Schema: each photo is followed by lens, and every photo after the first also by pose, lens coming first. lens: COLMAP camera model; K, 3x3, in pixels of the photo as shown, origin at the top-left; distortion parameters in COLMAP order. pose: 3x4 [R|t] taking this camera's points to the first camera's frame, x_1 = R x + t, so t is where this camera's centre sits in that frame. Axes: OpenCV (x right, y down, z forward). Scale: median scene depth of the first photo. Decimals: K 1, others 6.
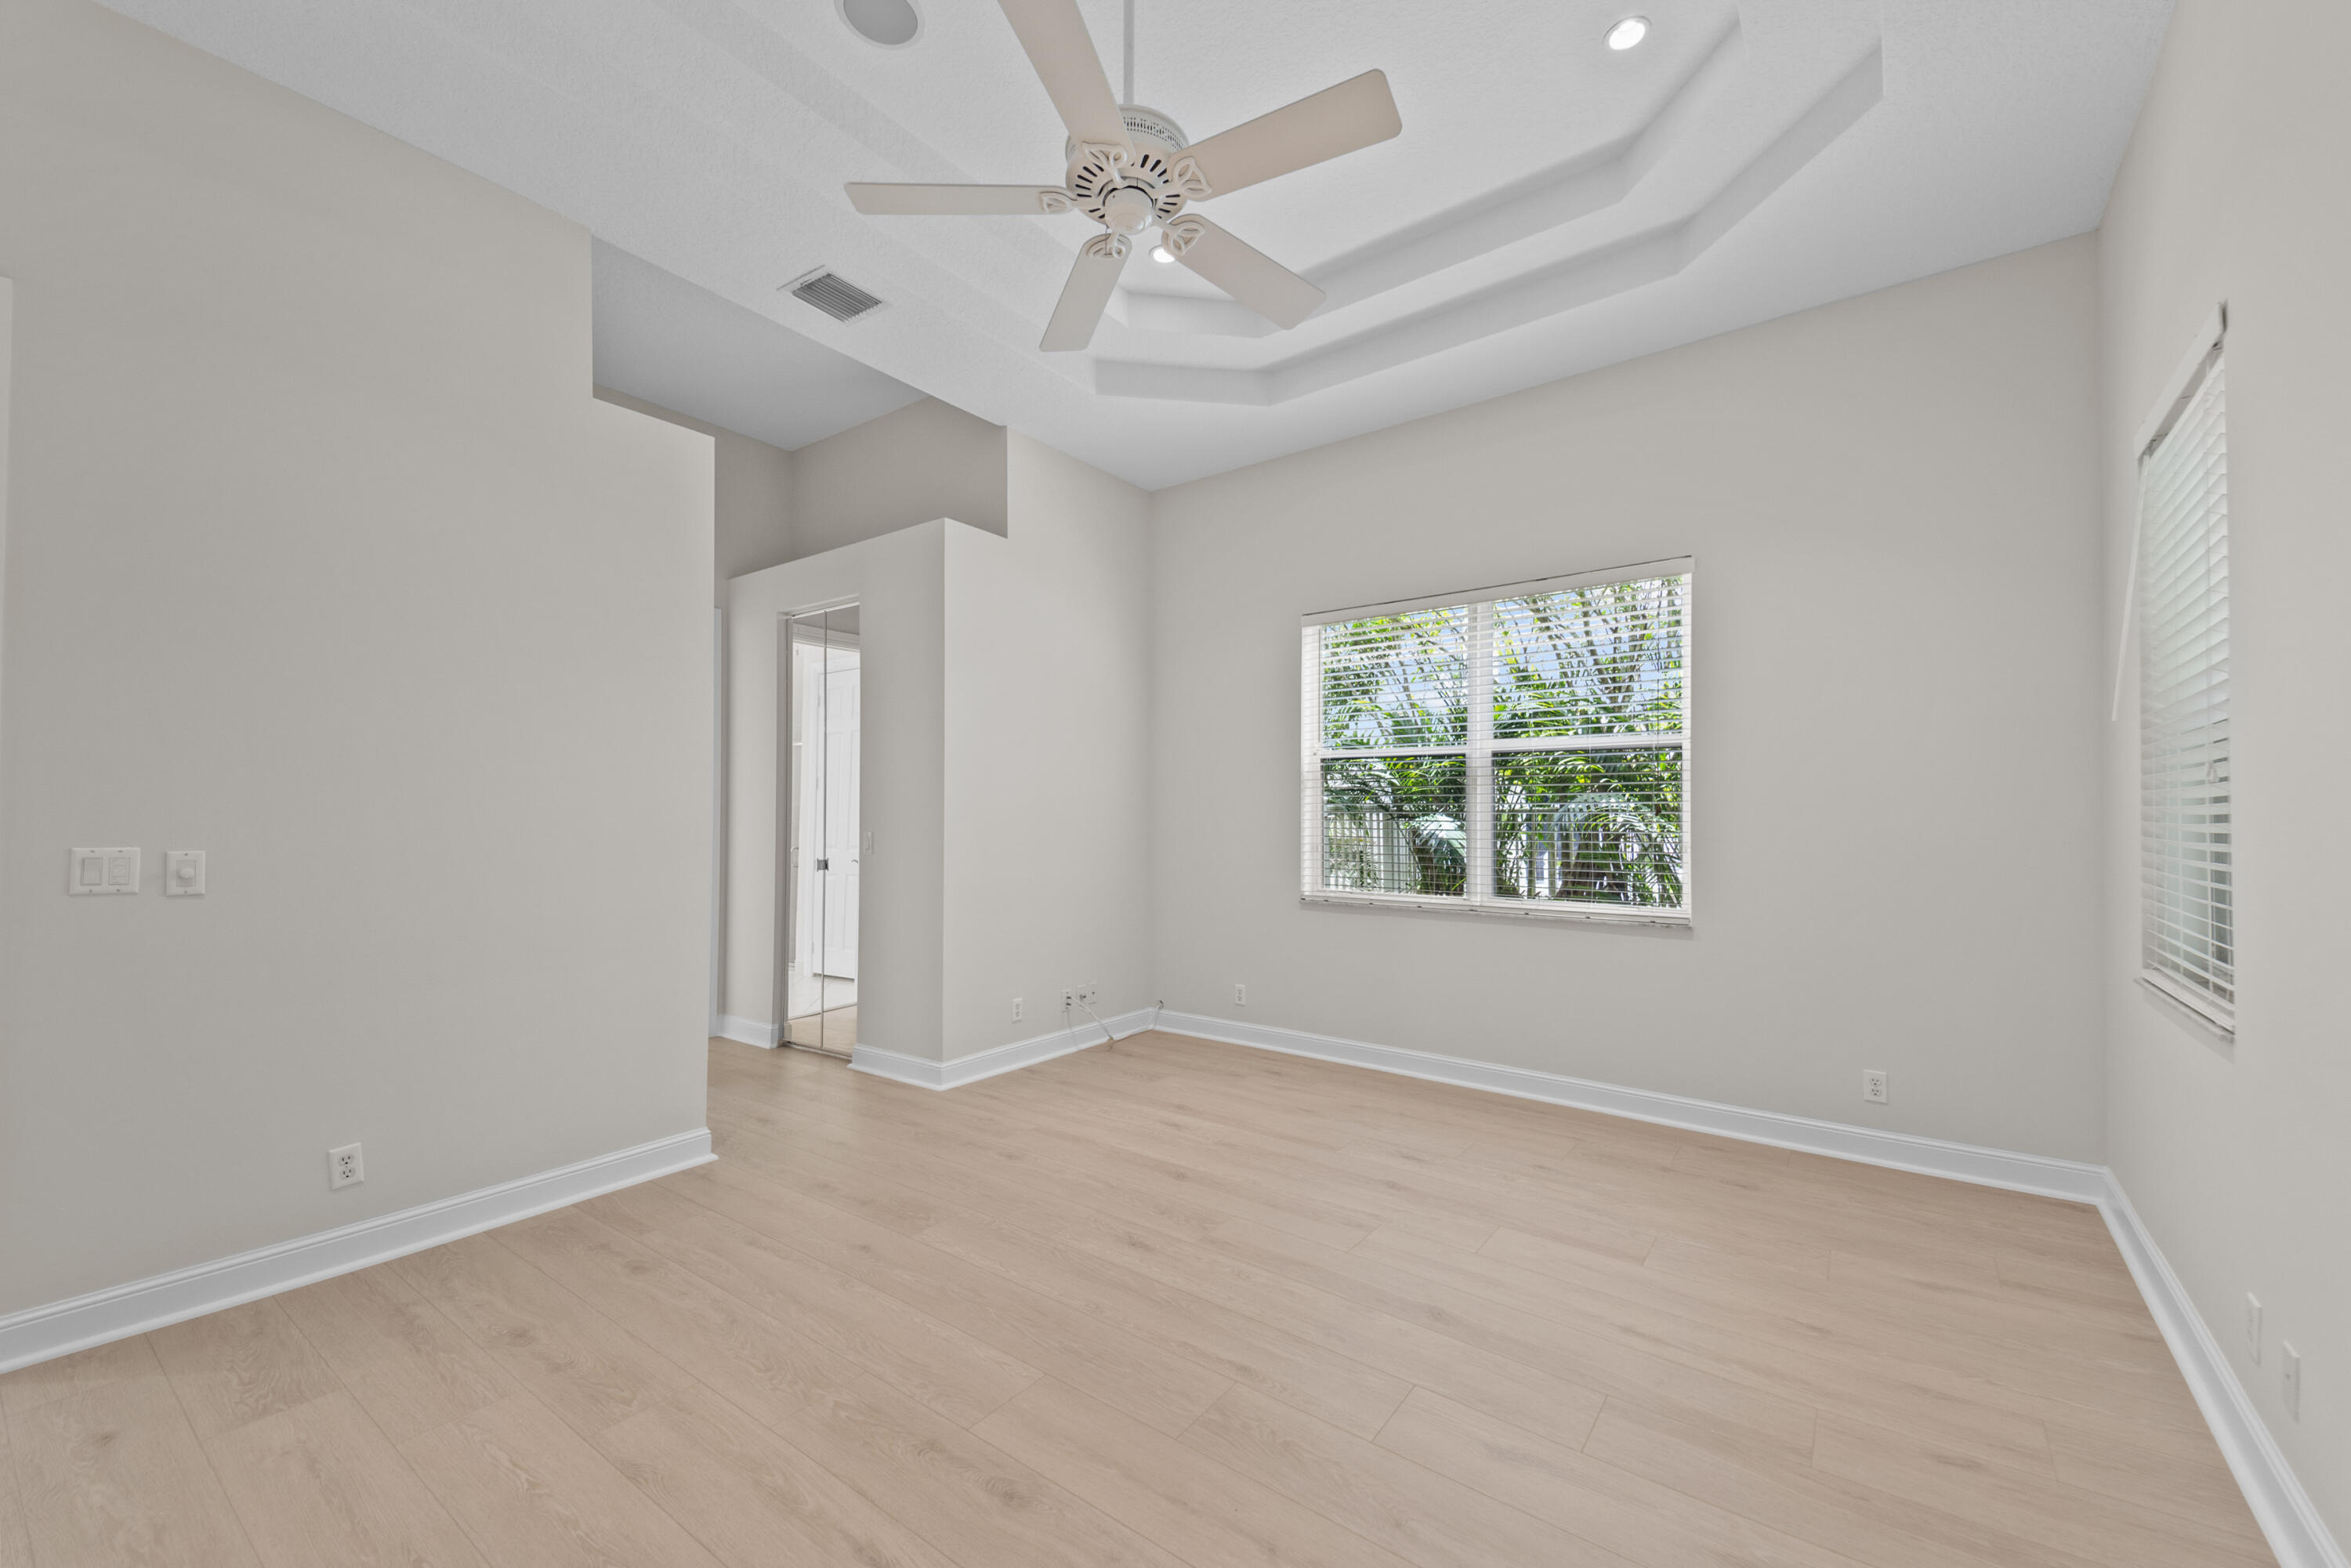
lens RADIAL K [[922.1, 0, 1169.4], [0, 922.1, 802.3], [0, 0, 1]] dist [0.052064, -0.004164]
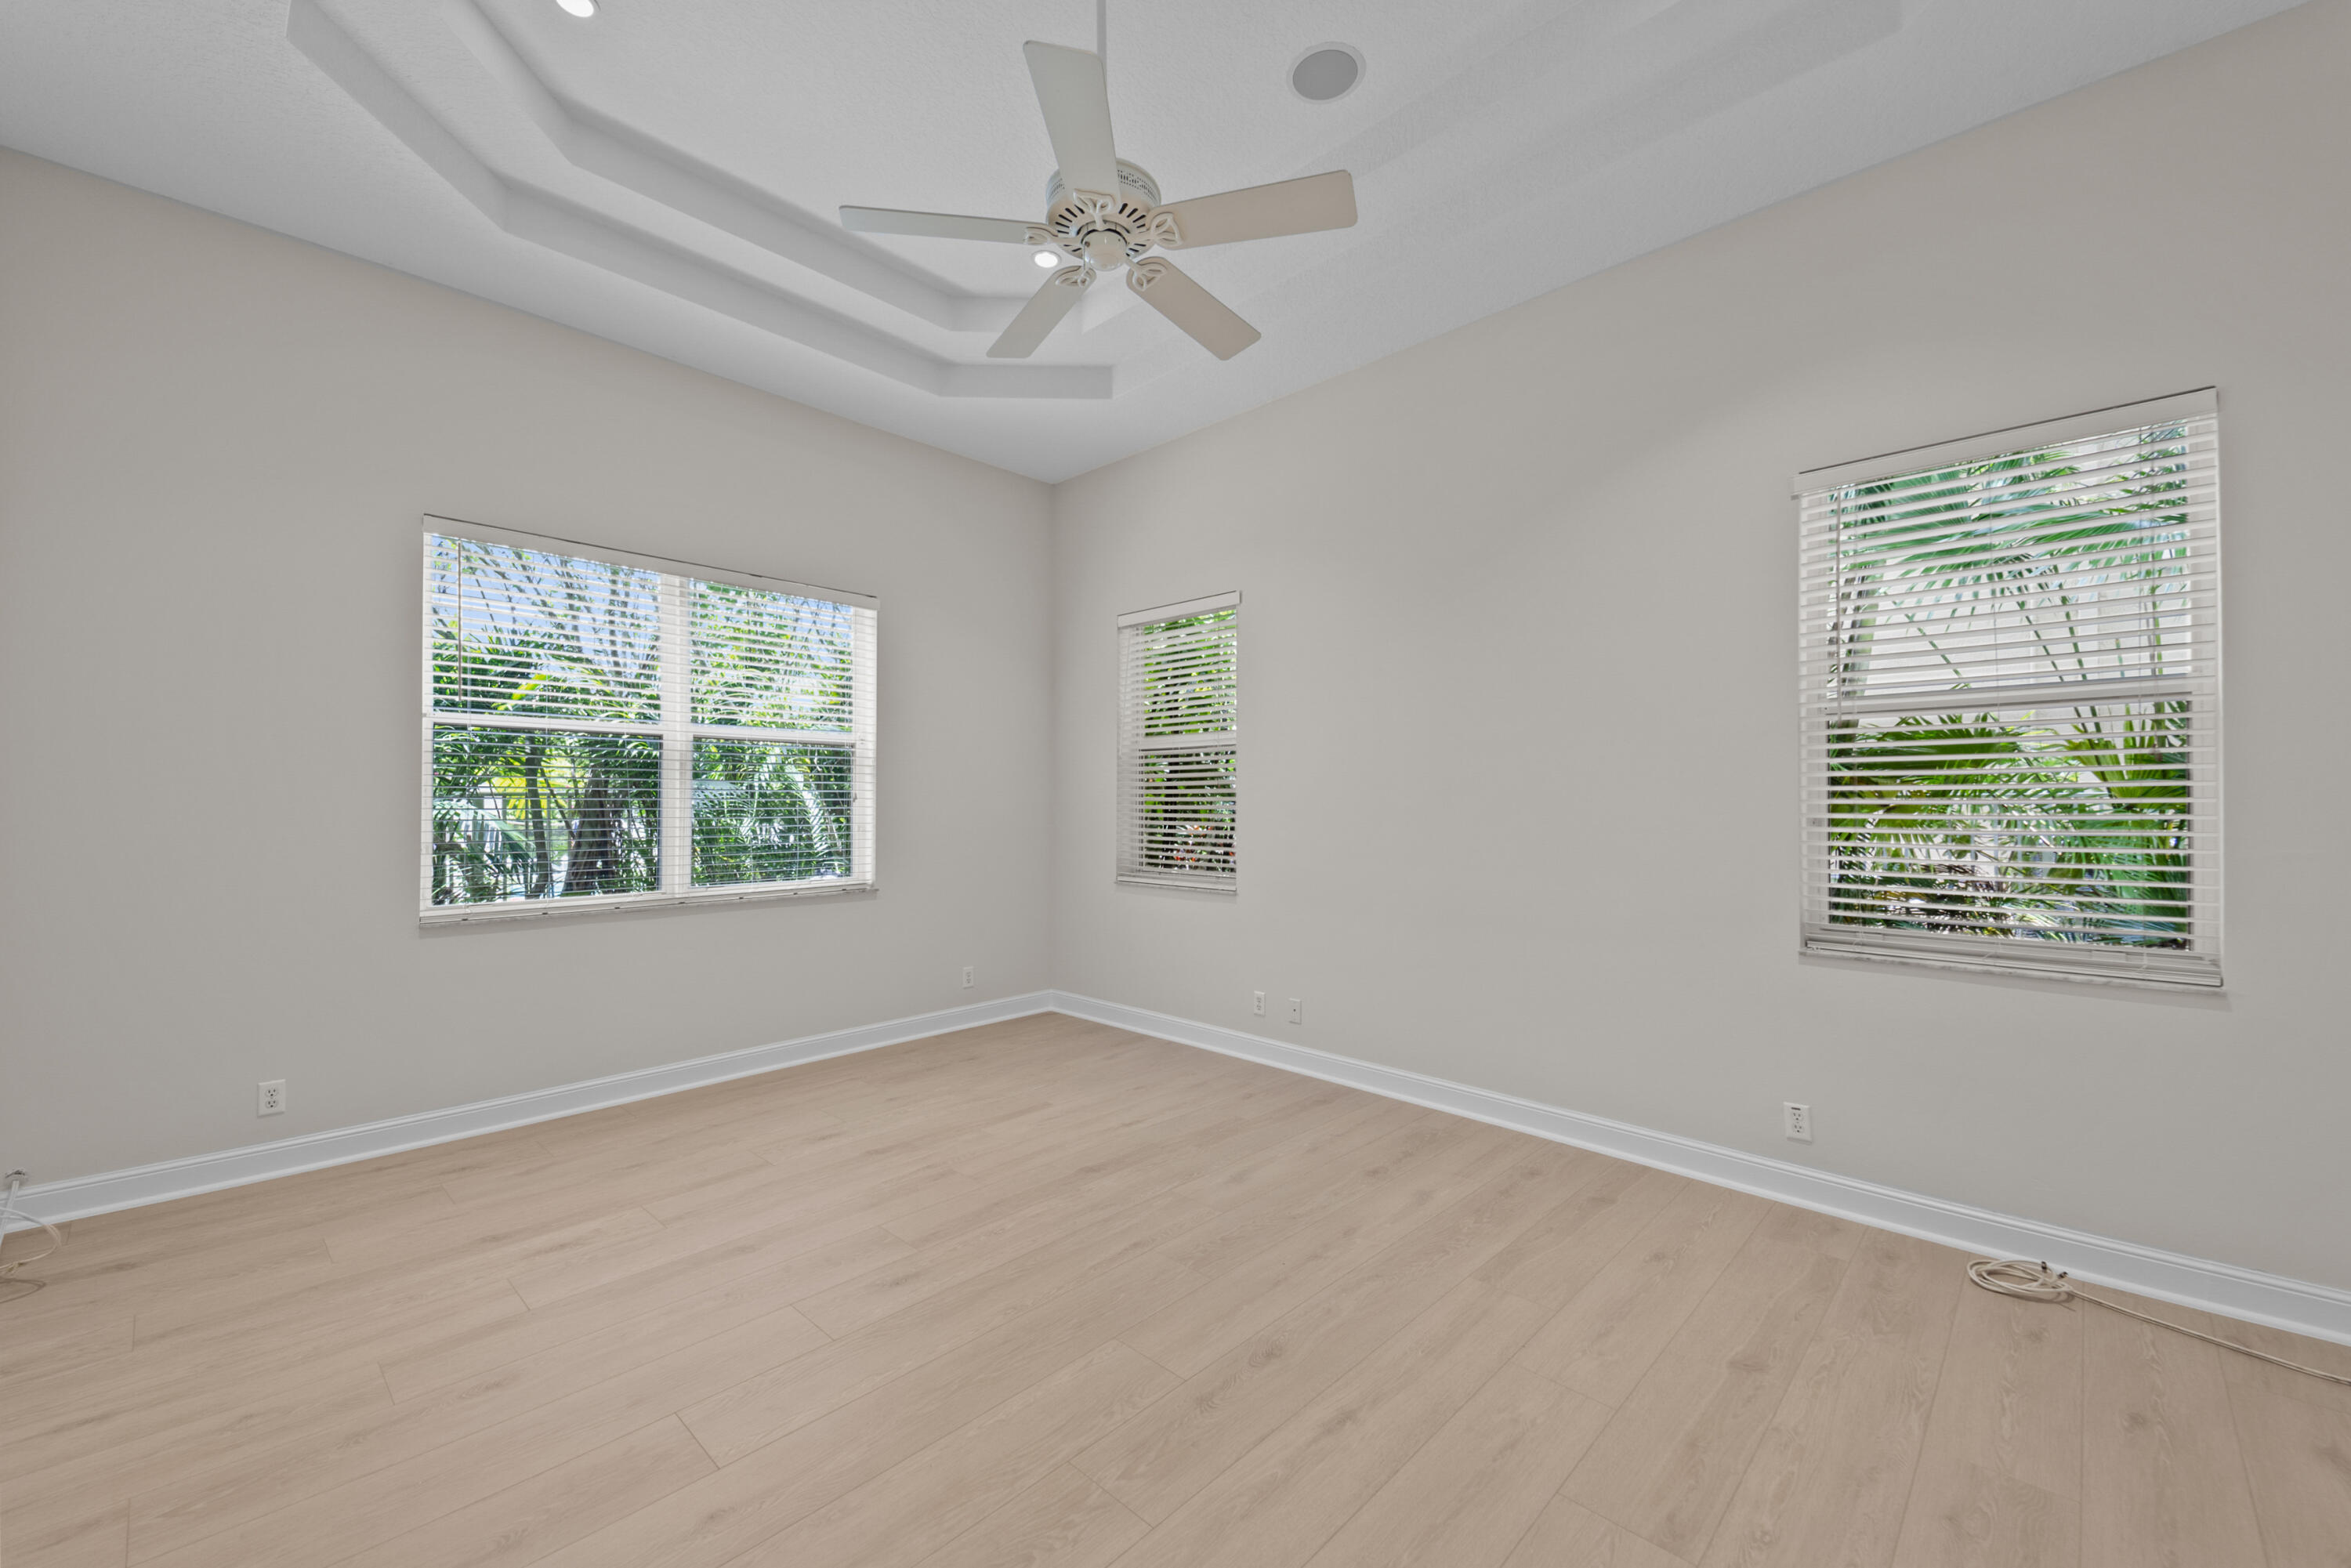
lens RADIAL K [[922.1, 0, 1166.6], [0, 922.1, 797.0], [0, 0, 1]] dist [0.052064, -0.004164]
pose [[0.120750, 0.003671, 0.992676, -0.690999], [-0.013120, 0.999912, -0.002101, 0.005116], [-0.992596, -0.012770, 0.120788, 0.491036]]
